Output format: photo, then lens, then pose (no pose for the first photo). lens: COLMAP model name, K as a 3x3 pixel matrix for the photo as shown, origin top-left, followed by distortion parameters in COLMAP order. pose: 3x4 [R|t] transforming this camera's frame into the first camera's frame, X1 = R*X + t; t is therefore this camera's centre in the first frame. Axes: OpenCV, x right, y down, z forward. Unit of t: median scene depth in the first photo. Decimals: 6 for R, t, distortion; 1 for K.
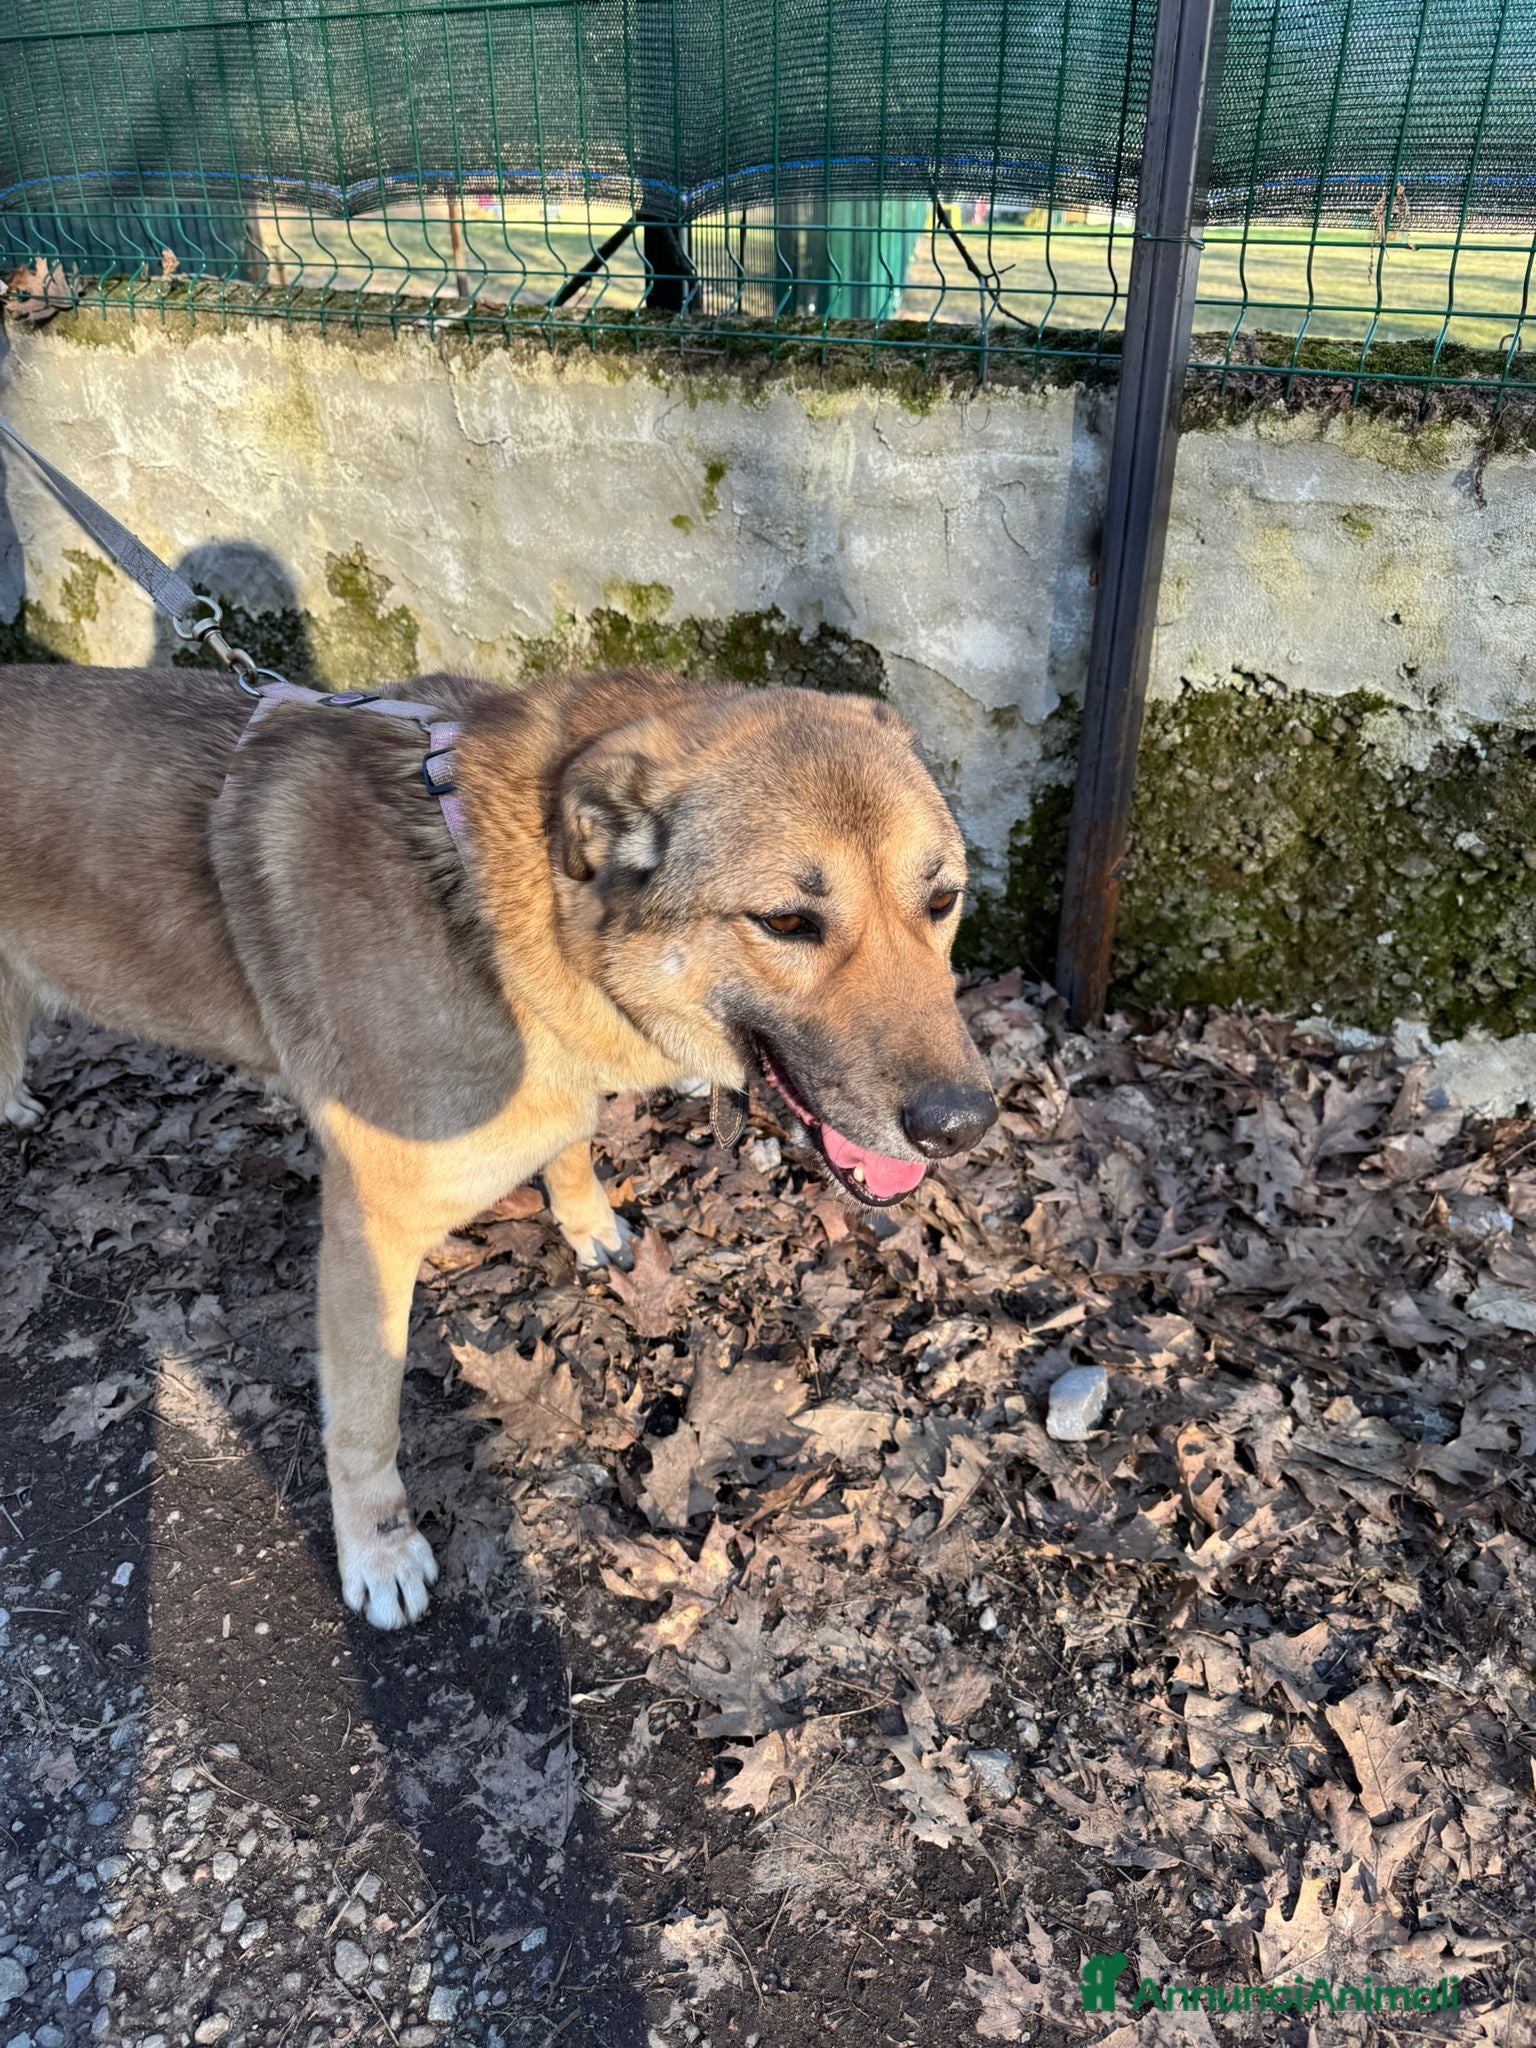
lens RADIAL K [[1586.8, 0, 766.9], [0, 1586.8, 1017.4], [0, 0, 1]] dist [0.012730, -0.004073]
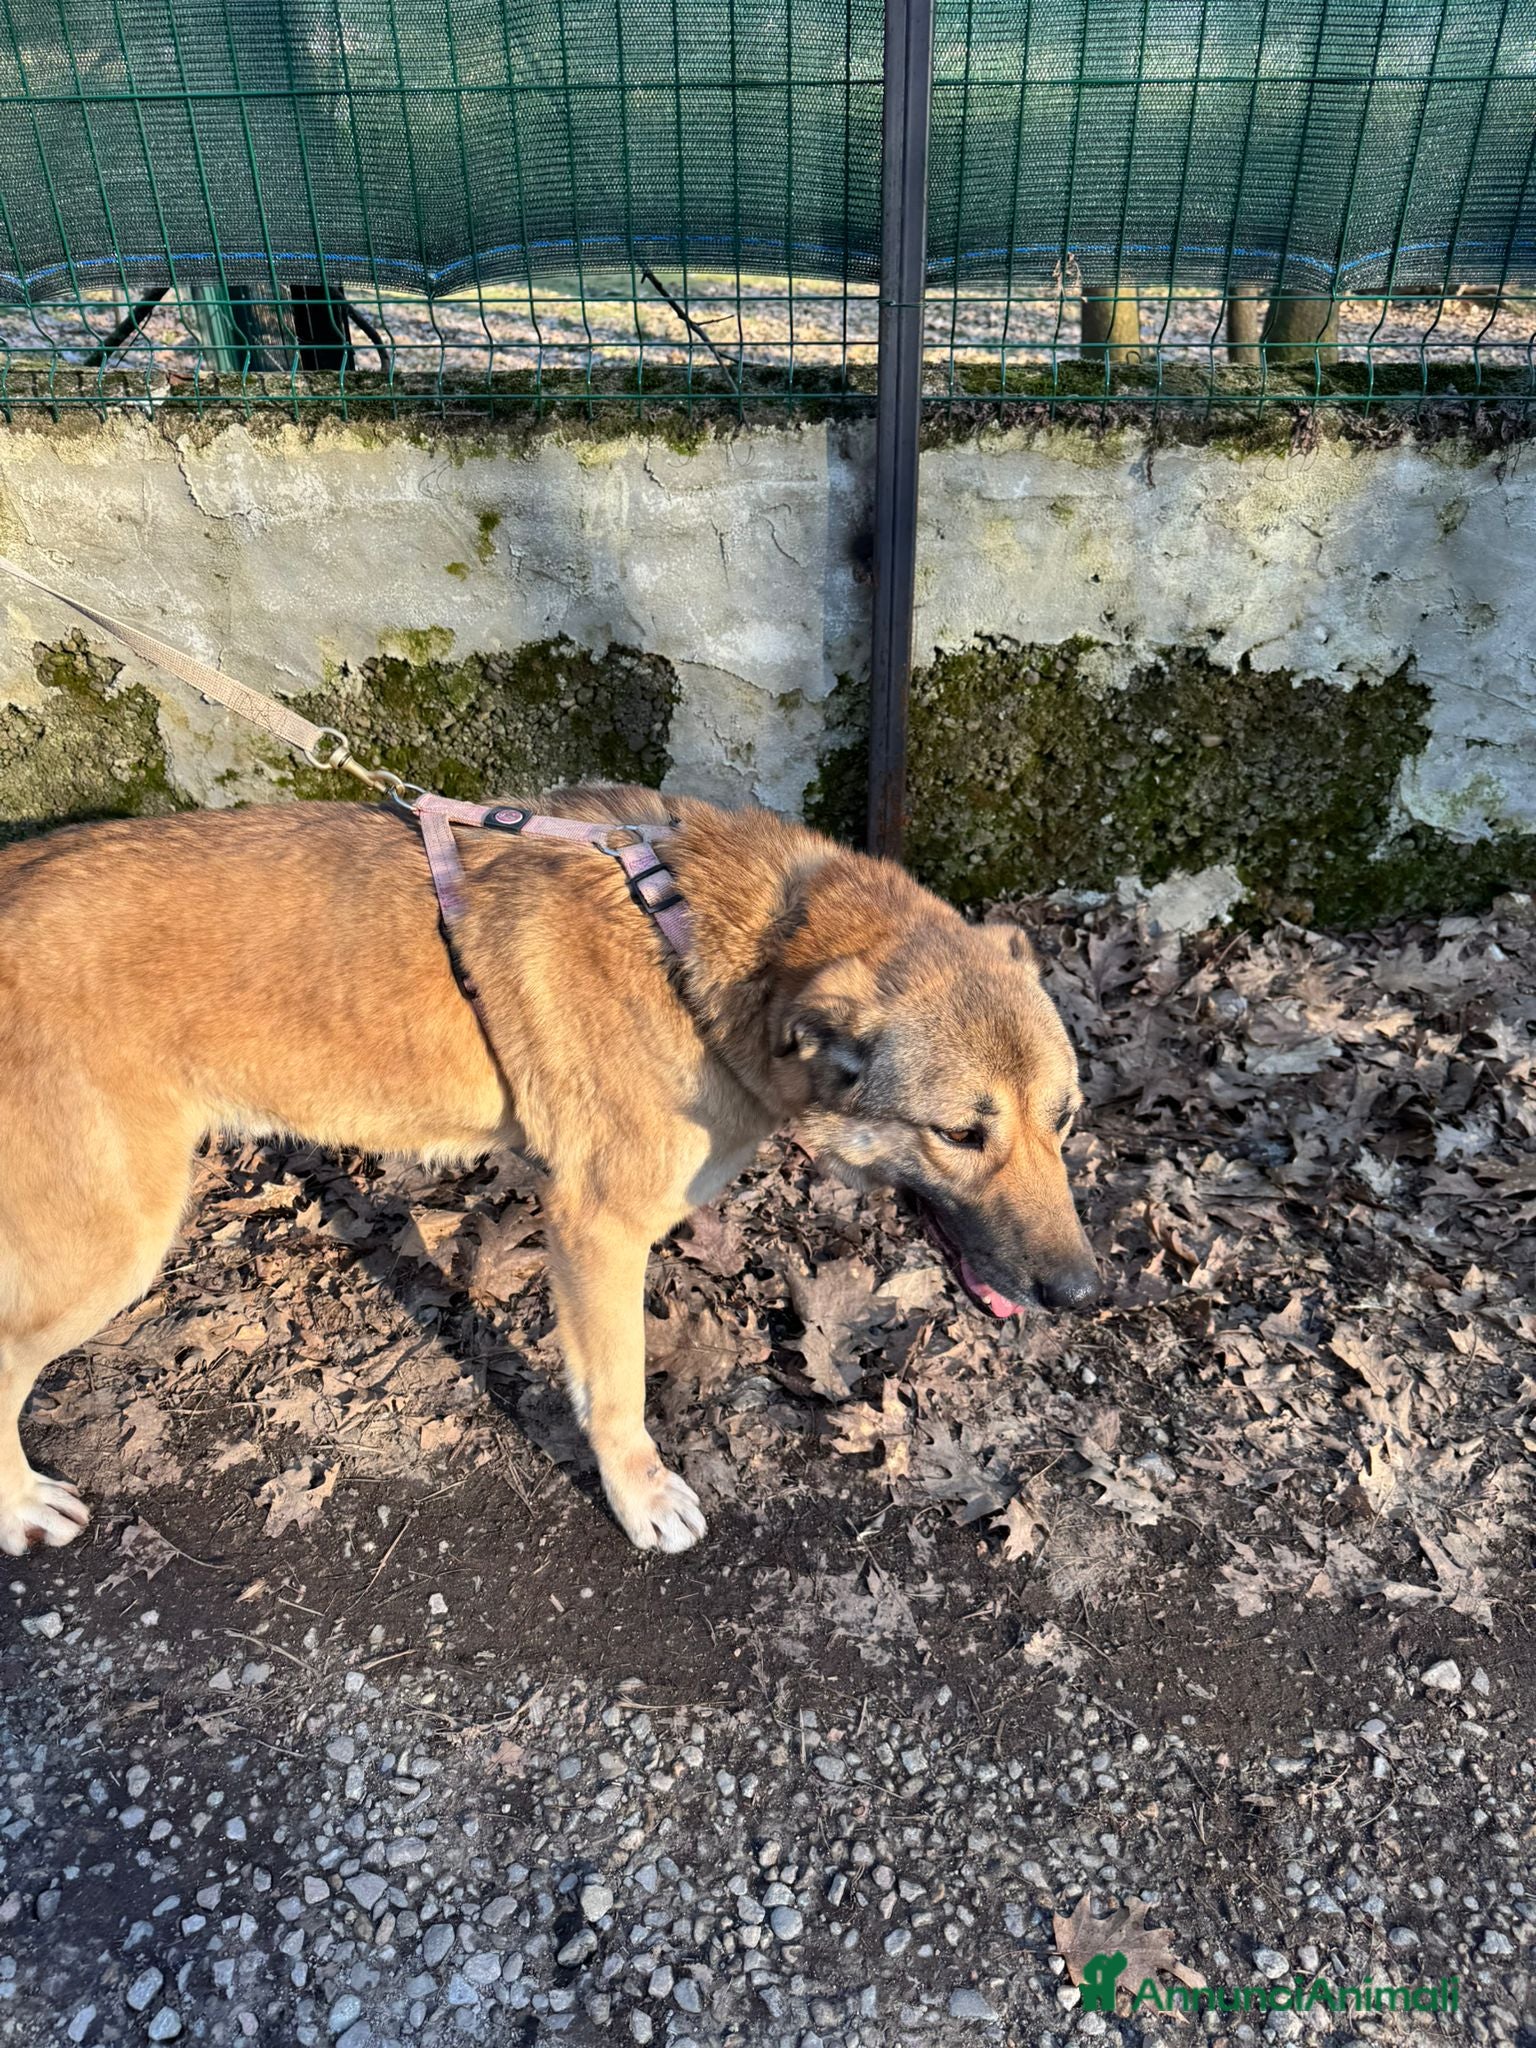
lens RADIAL K [[1614.9, 0, 761.7], [0, 1614.9, 1048.5], [0, 0, 1]] dist [0.159560, -0.349538]
pose [[0.885835, -0.259003, 0.384985, -0.507636], [0.231315, 0.965760, 0.117479, -0.106800], [-0.402230, -0.015014, 0.915416, -0.142981]]
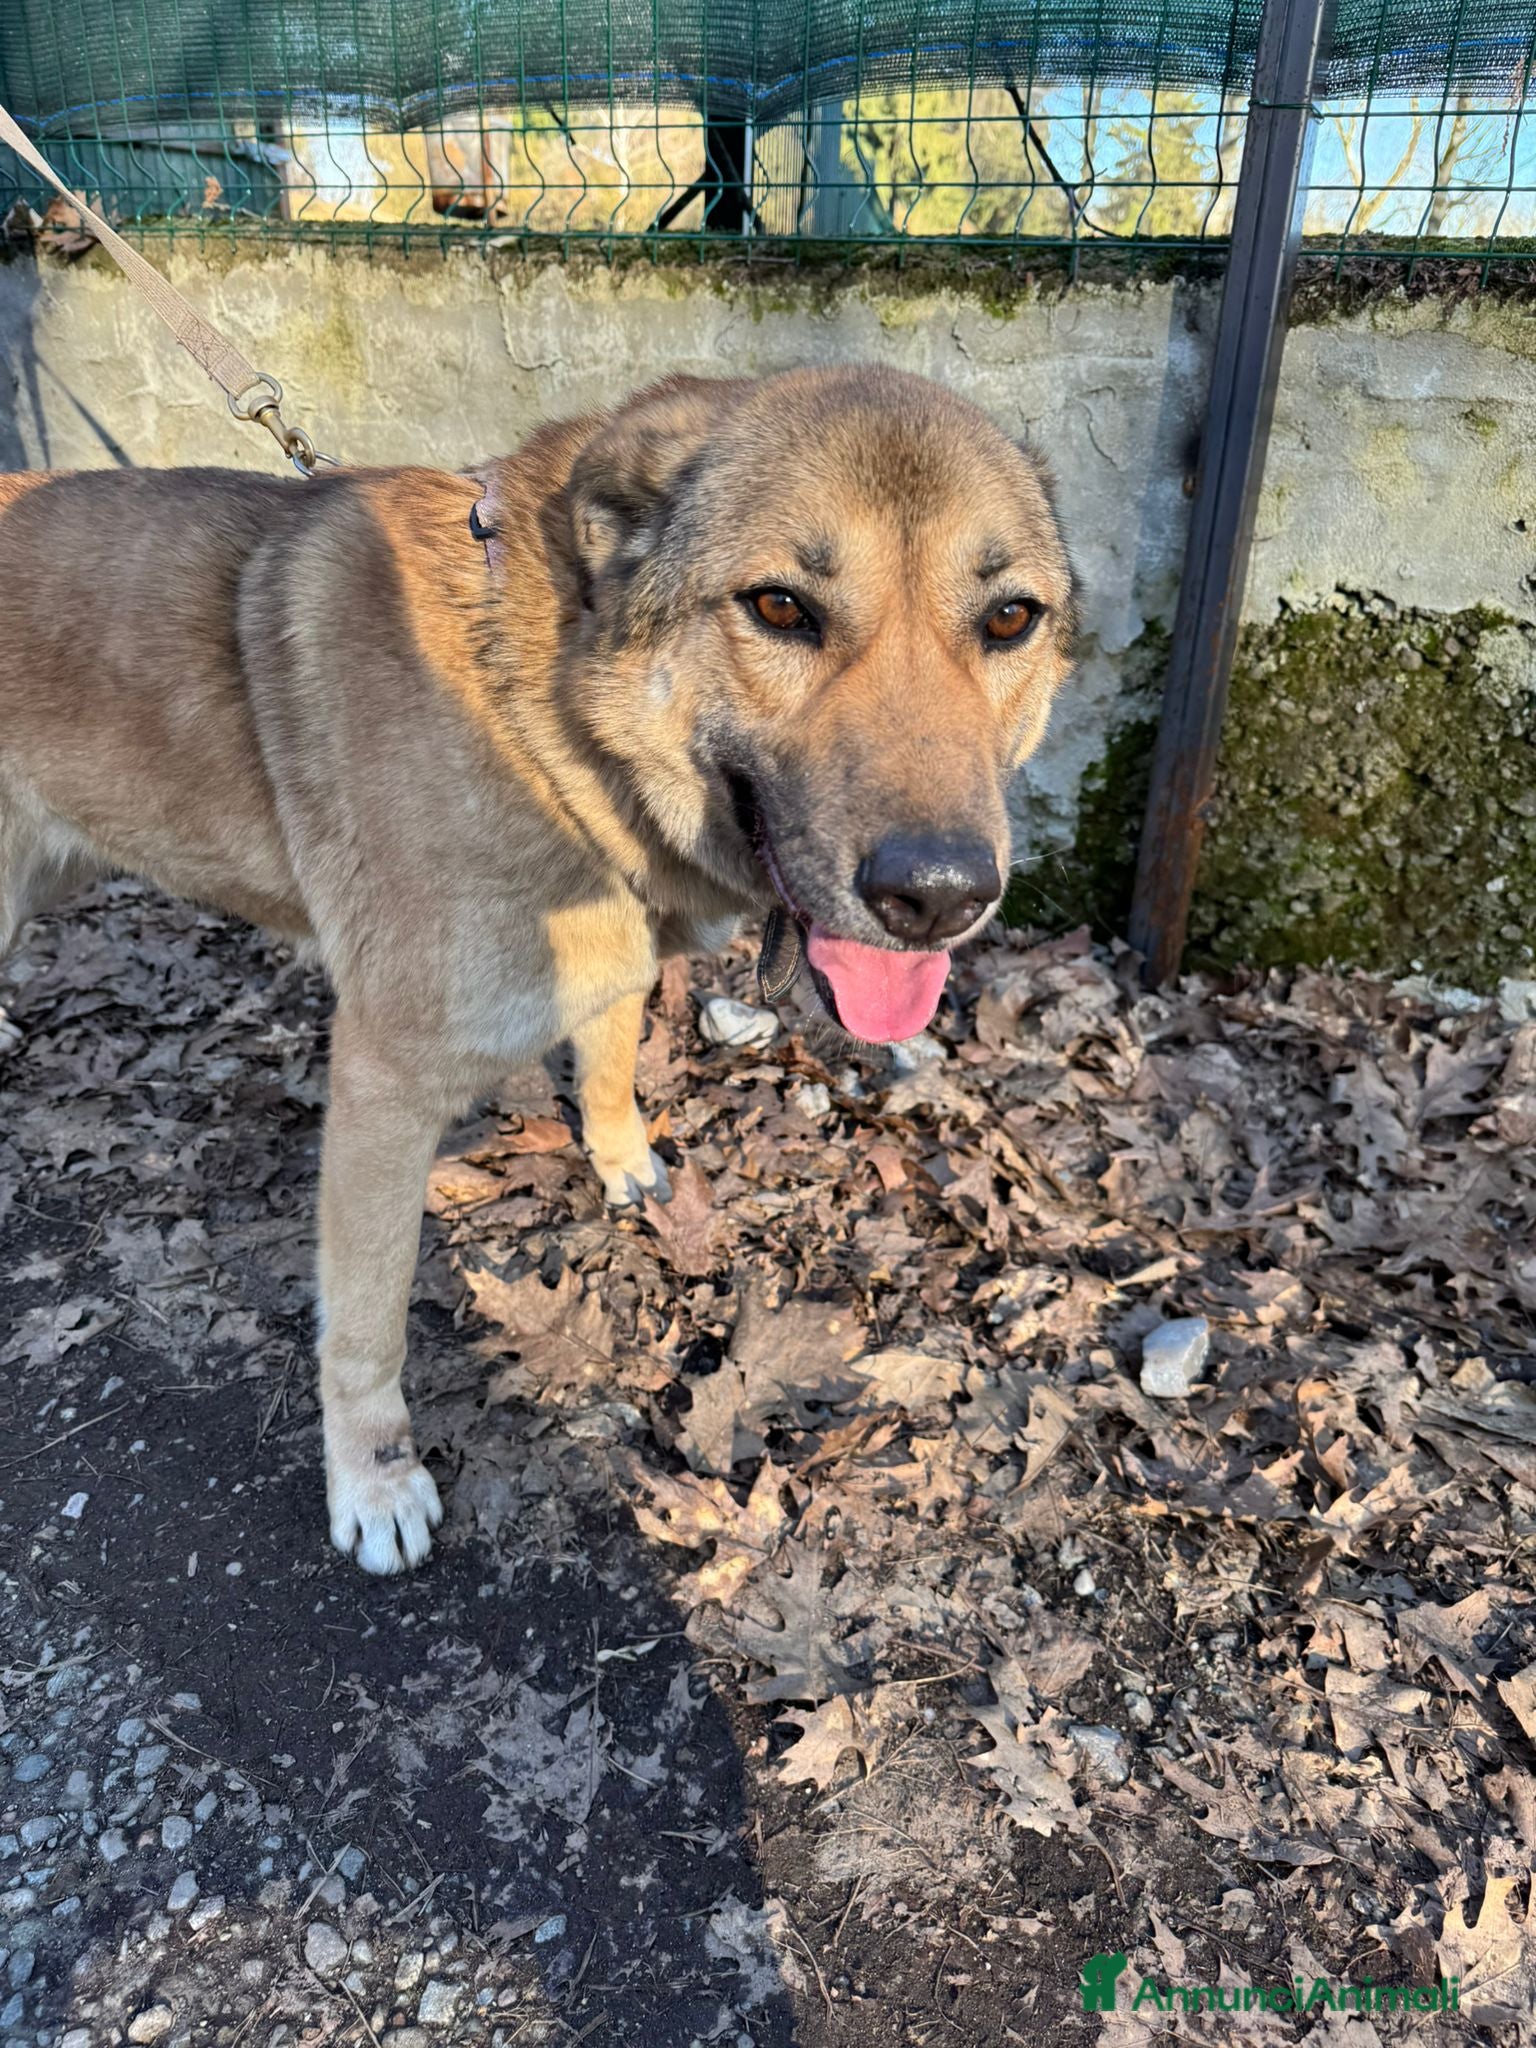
lens RADIAL K [[1566.6, 0, 768.0], [0, 1566.6, 1024.0], [0, 0, 1]] dist [0.007980, -0.010347]
pose [[0.999352, 0.034851, 0.008960, -0.043678], [-0.034145, 0.996992, -0.069574, 0.126888], [-0.011358, 0.069223, 0.997537, 0.122864]]
